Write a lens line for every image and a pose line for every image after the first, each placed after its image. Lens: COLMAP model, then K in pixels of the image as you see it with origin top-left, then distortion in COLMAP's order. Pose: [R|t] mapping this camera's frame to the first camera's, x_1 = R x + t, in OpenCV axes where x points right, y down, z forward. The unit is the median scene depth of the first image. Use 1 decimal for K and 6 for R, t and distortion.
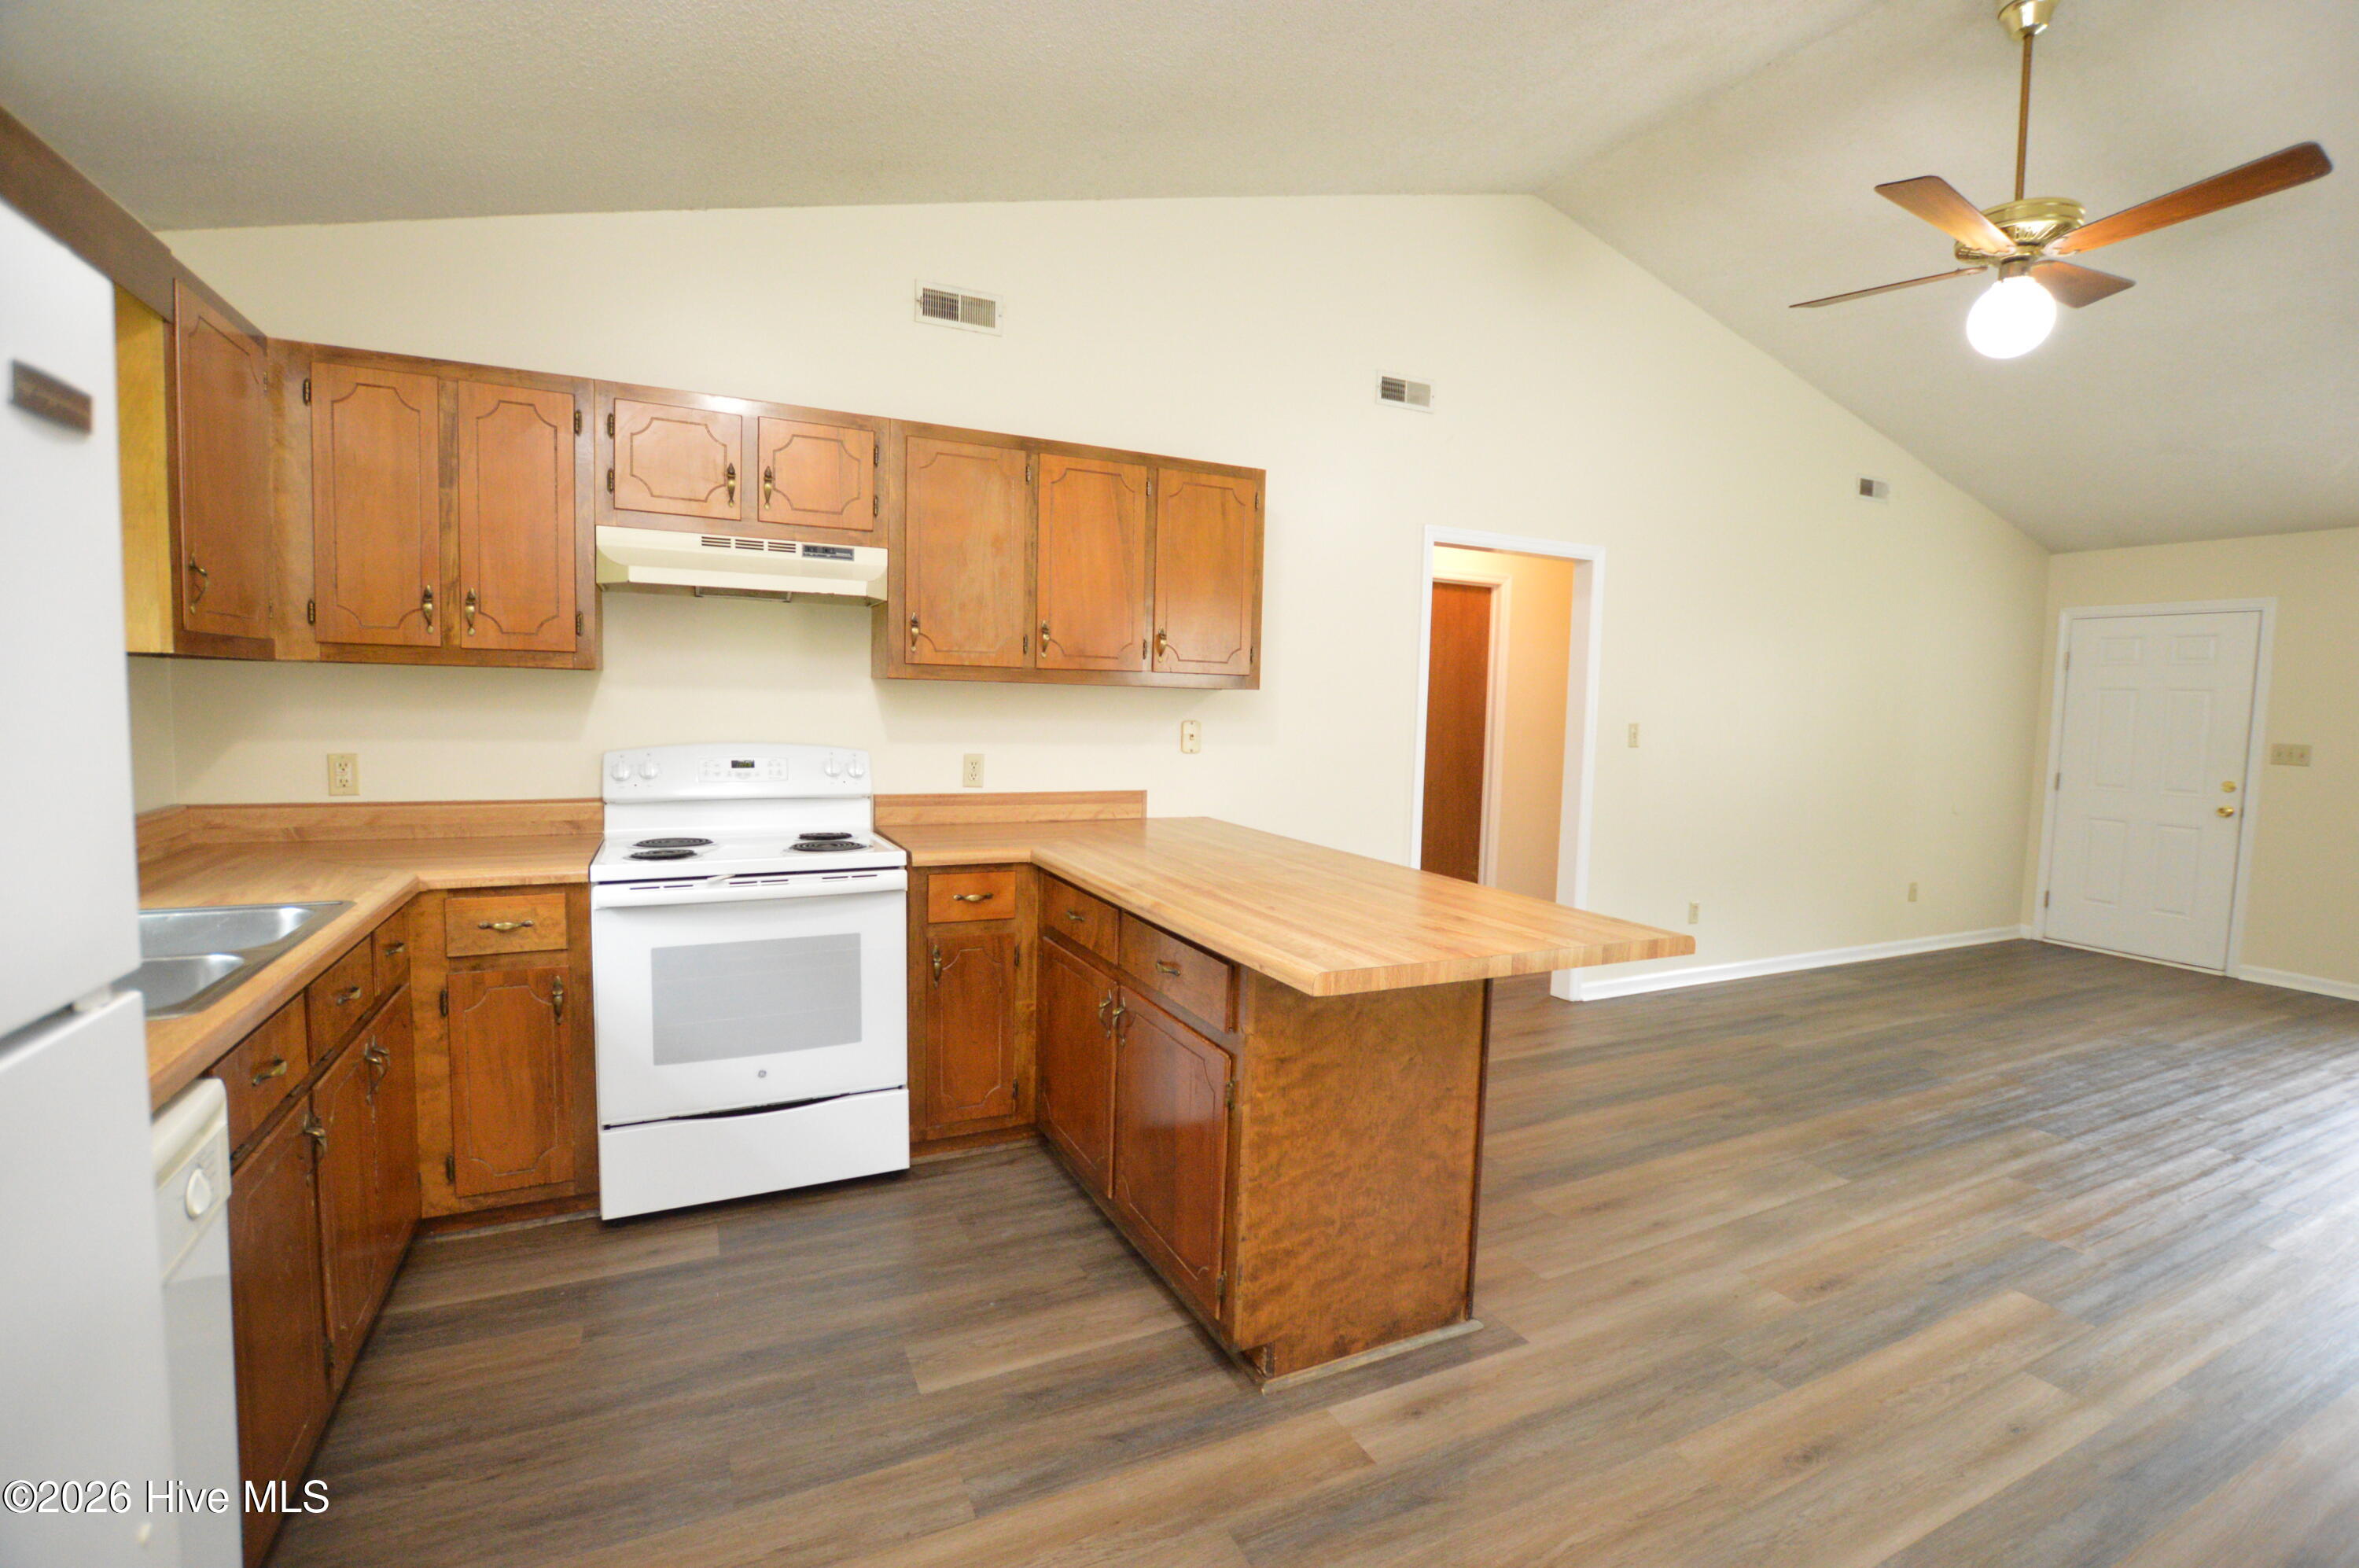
lens RADIAL K [[1050.8, 0, 1209.6], [0, 1050.8, 784.4], [0, 0, 1]] dist [-0.030238, 0.000223]
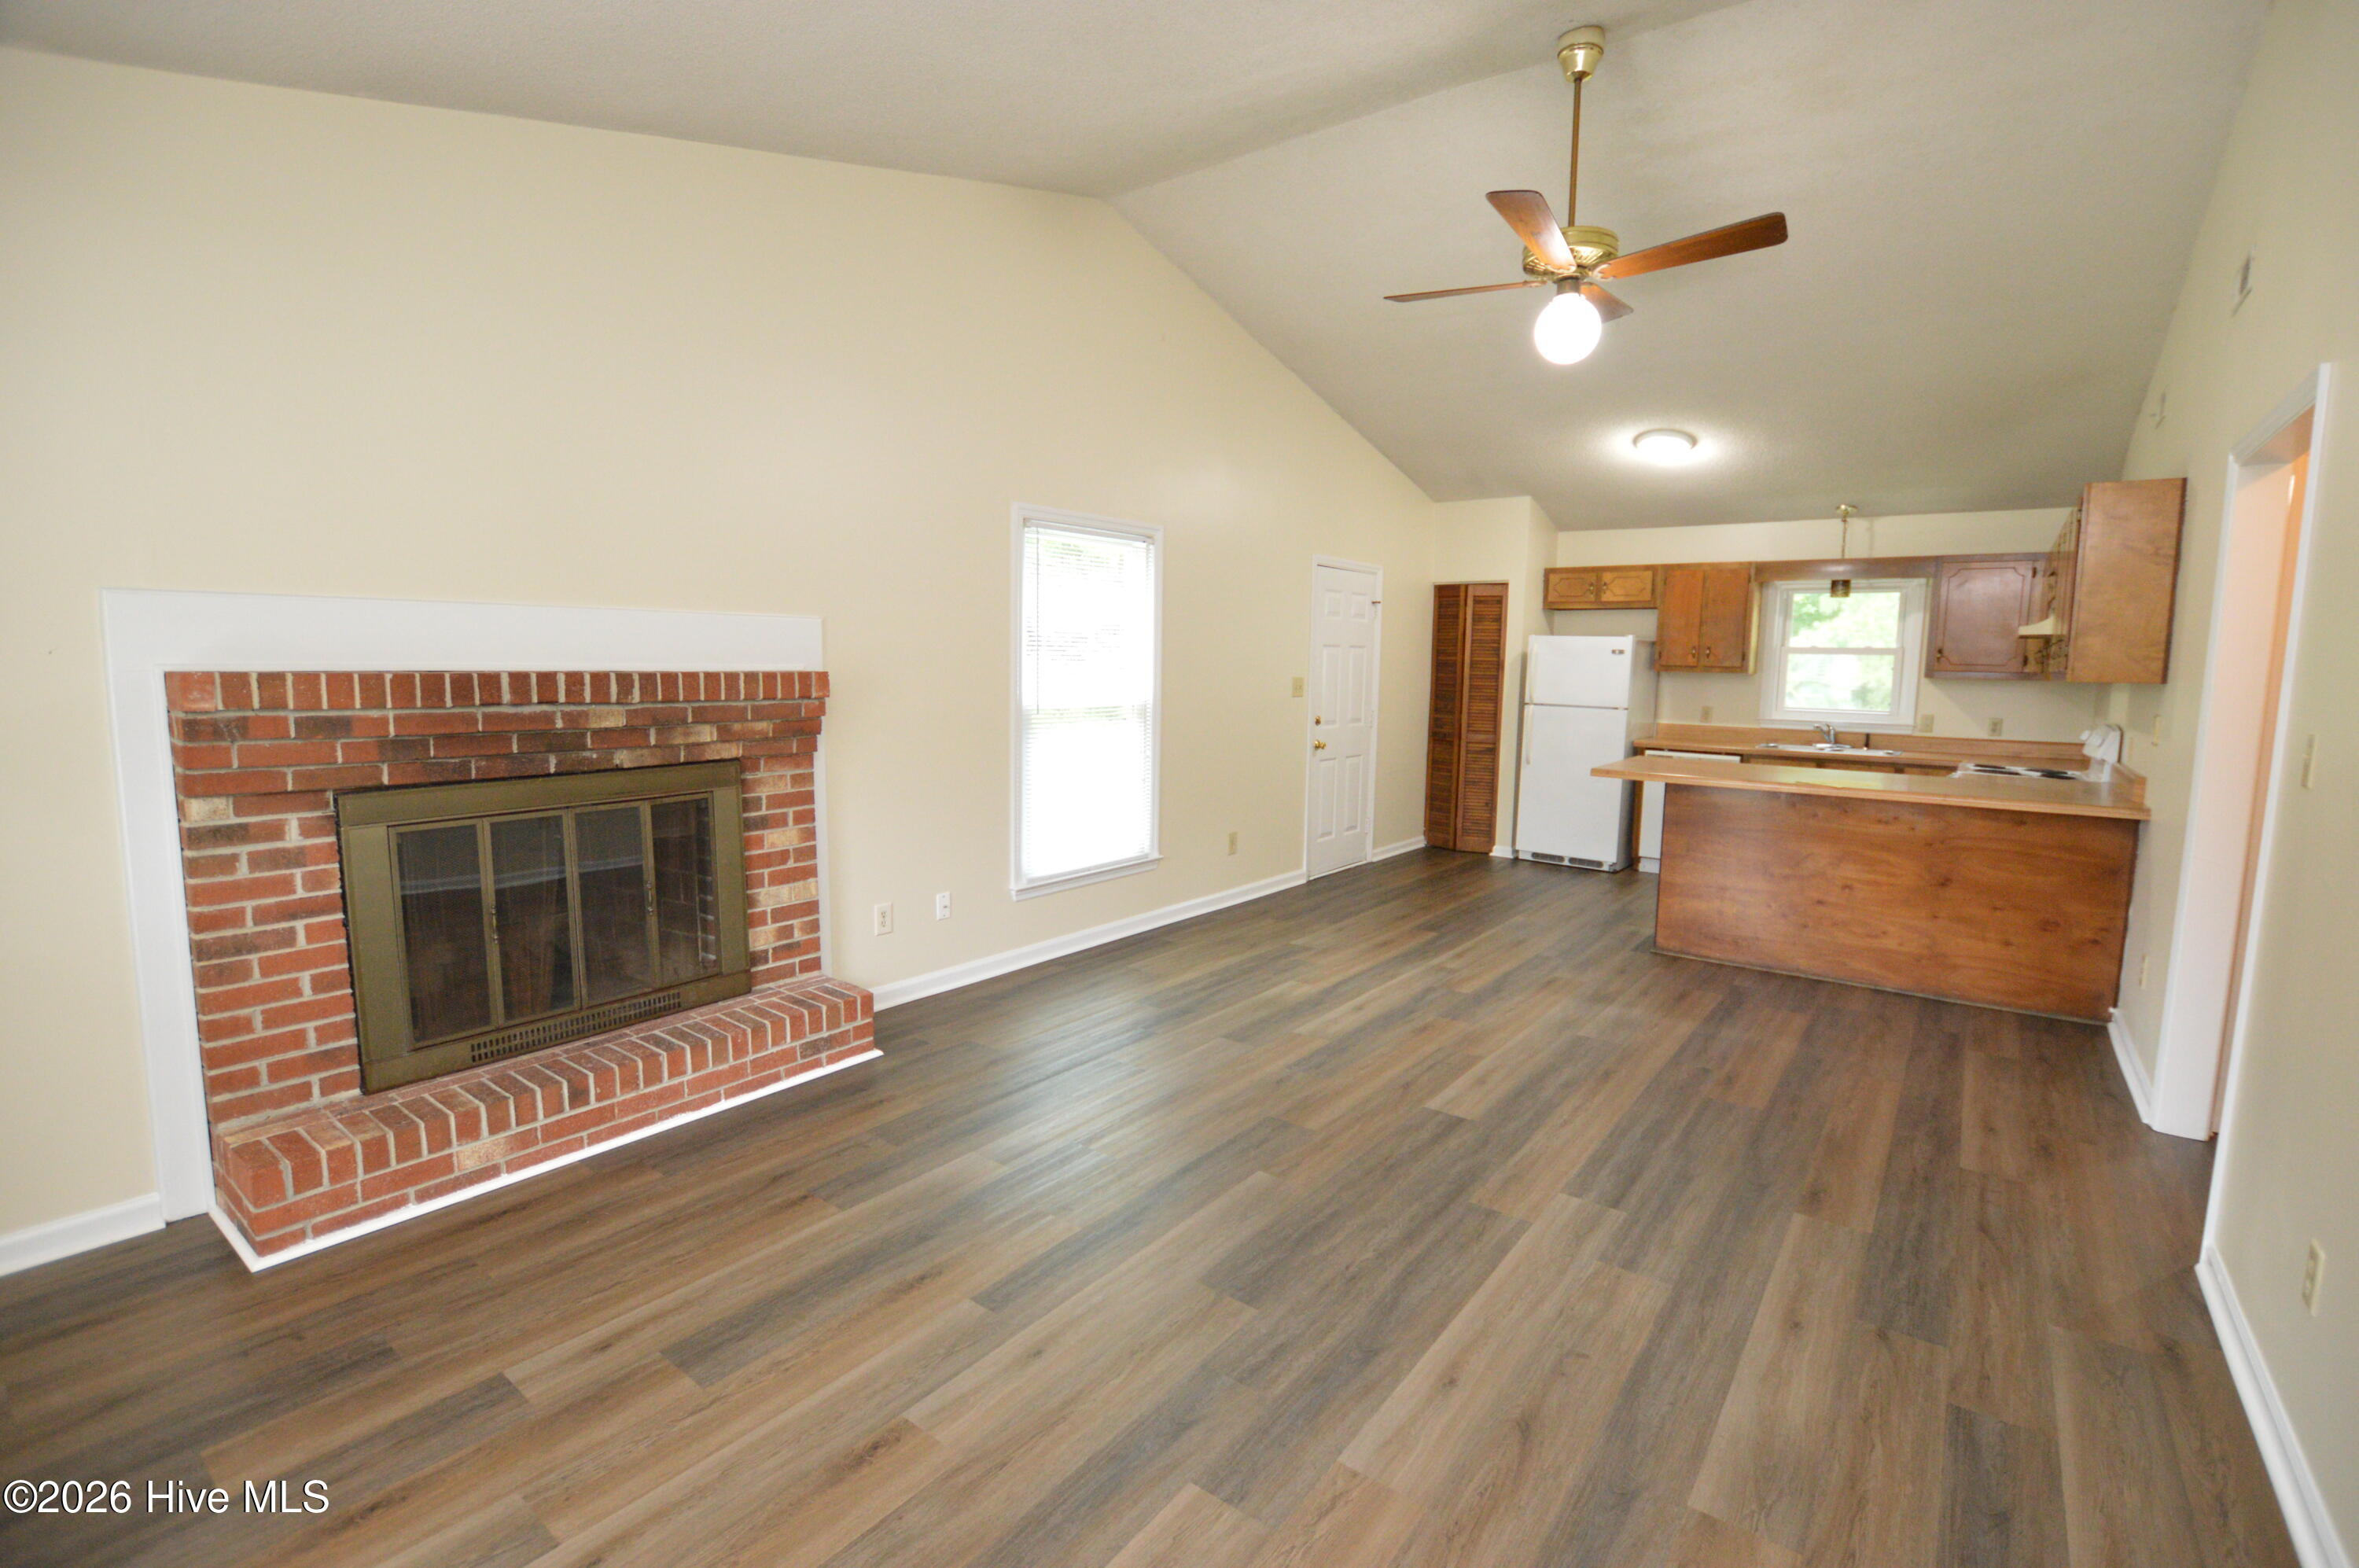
lens RADIAL K [[1050.8, 0, 1209.6], [0, 1050.8, 784.4], [0, 0, 1]] dist [-0.030238, 0.000223]
pose [[-0.893279, 0.003505, -0.449490, 0.937359], [-0.081216, 0.982253, 0.169063, -0.065487], [0.442106, 0.187526, -0.877141, 1.090706]]
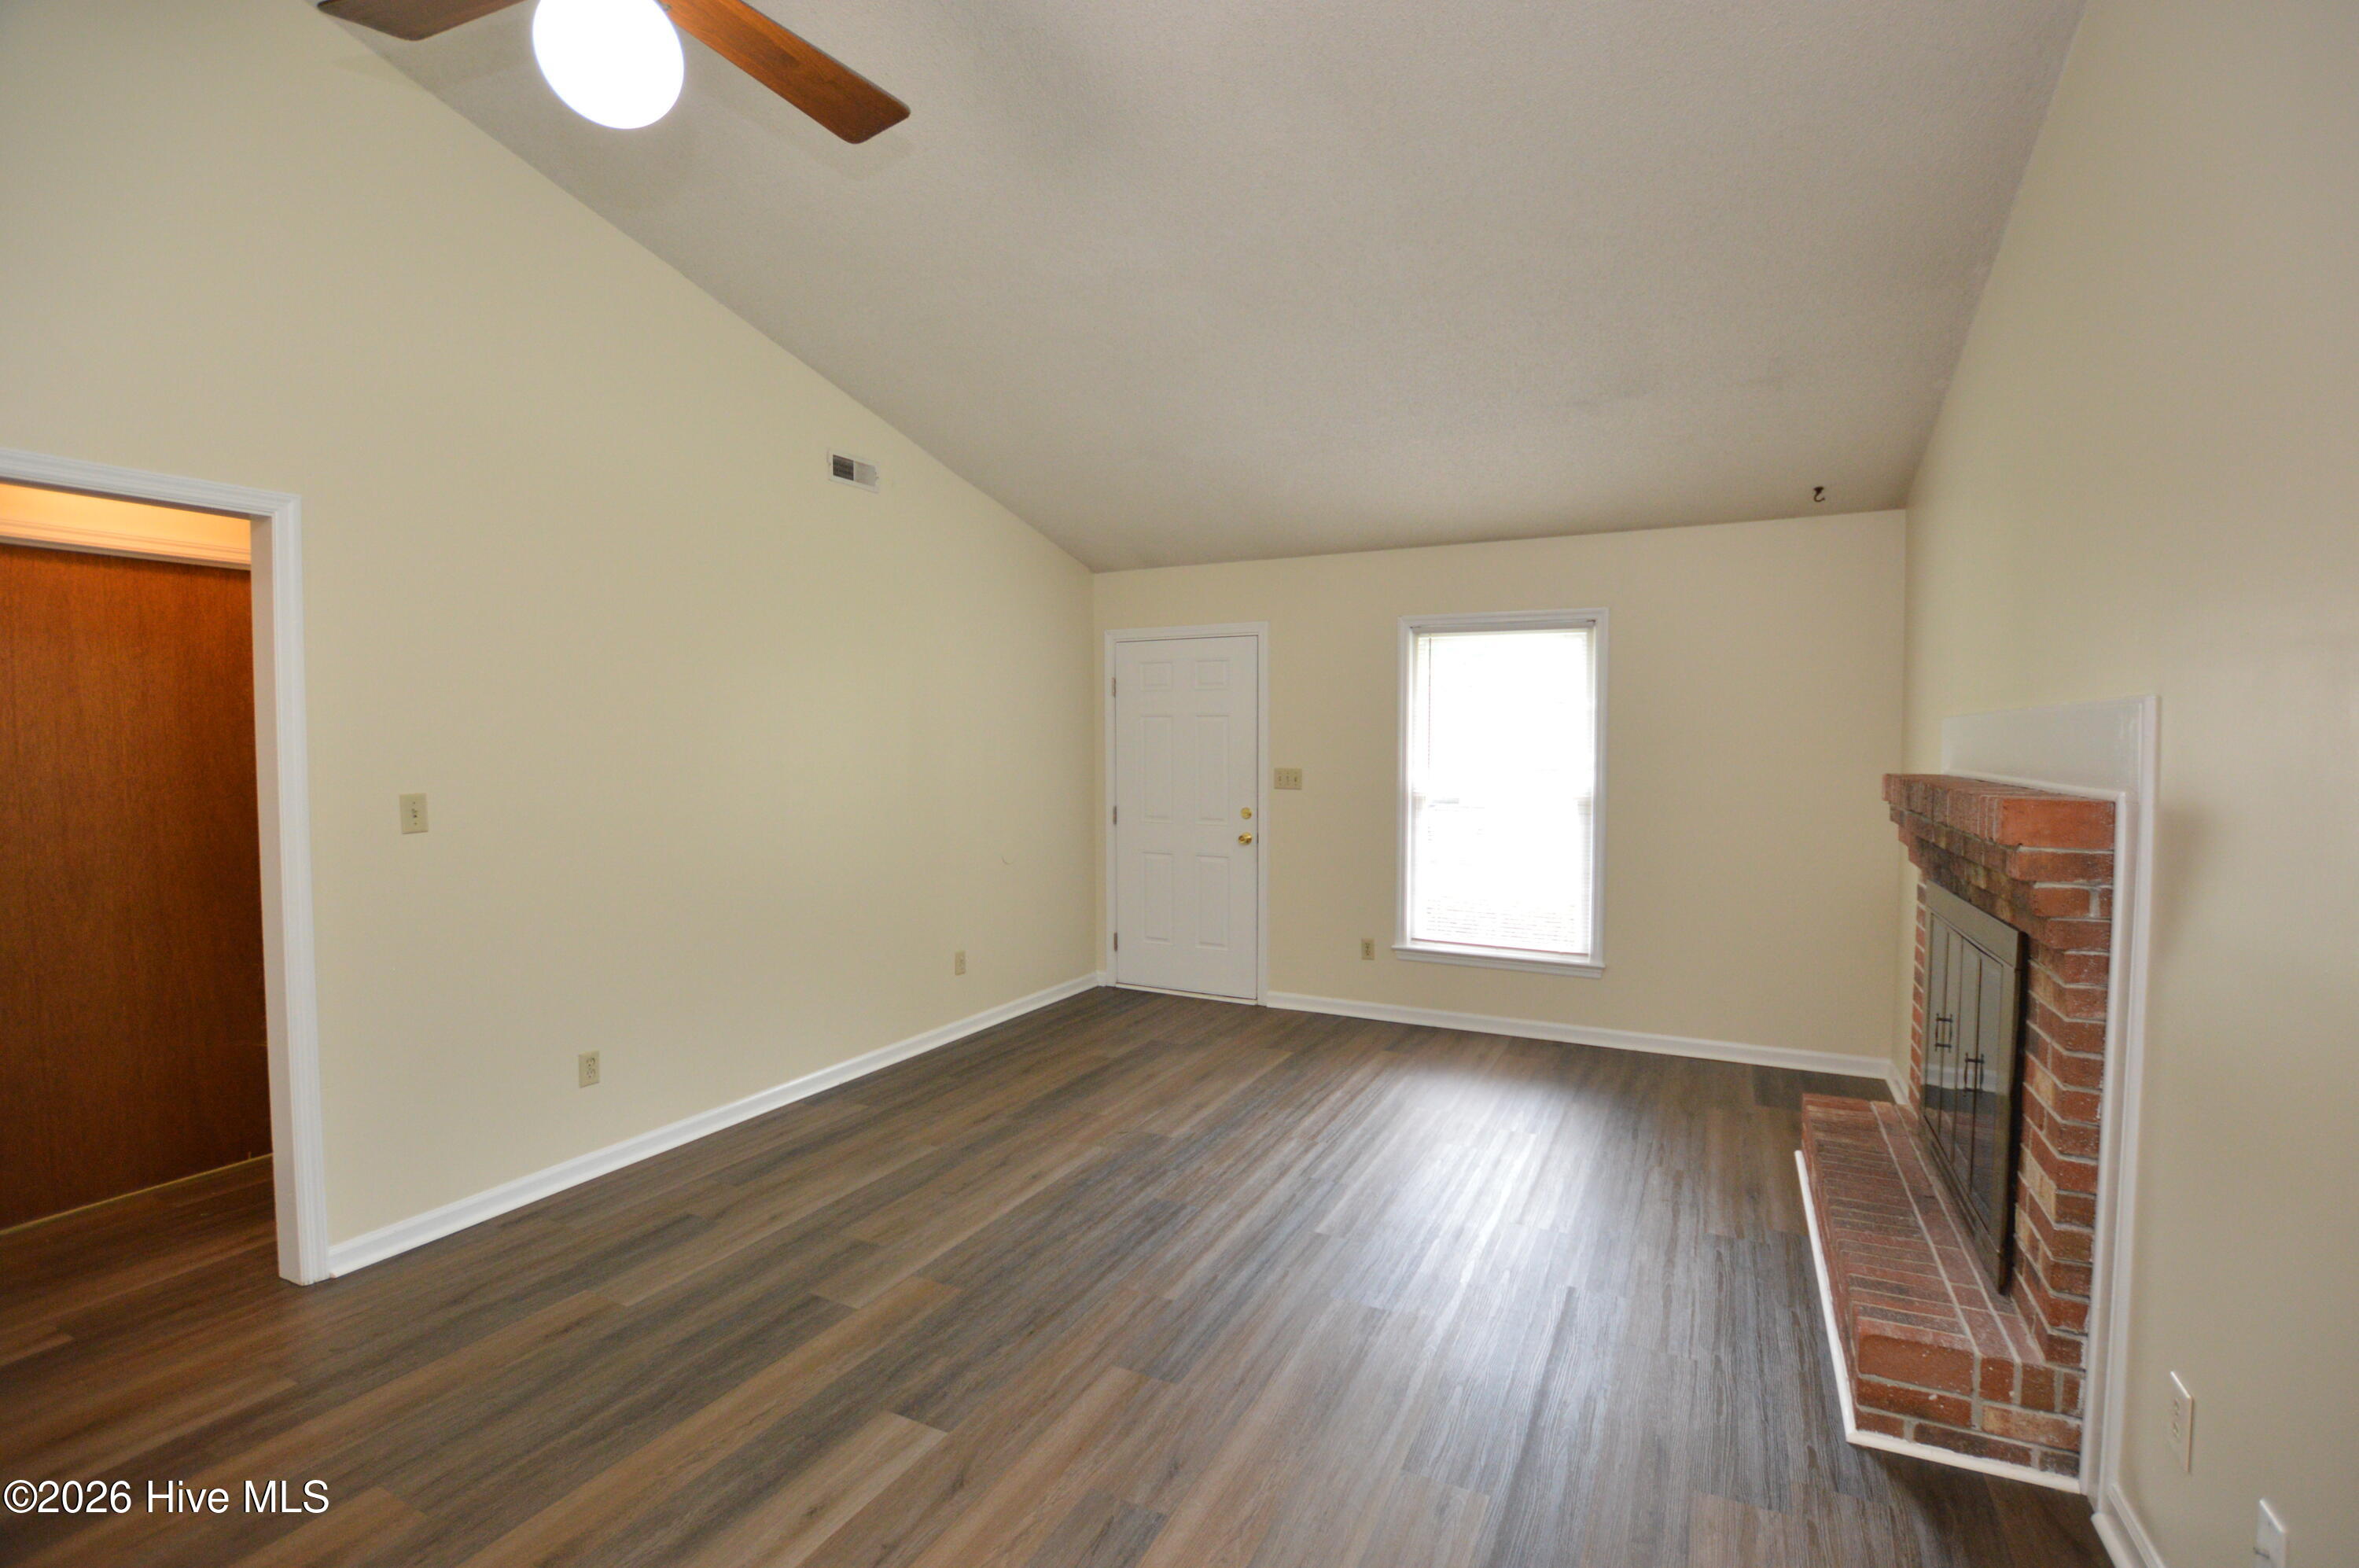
lens RADIAL K [[1050.8, 0, 1209.6], [0, 1050.8, 784.4], [0, 0, 1]] dist [-0.030238, 0.000223]
pose [[0.794352, -0.055241, 0.604940, 0.384297], [0.071842, 0.997411, -0.003257, -0.026400], [-0.603194, 0.046048, 0.796264, 0.225962]]
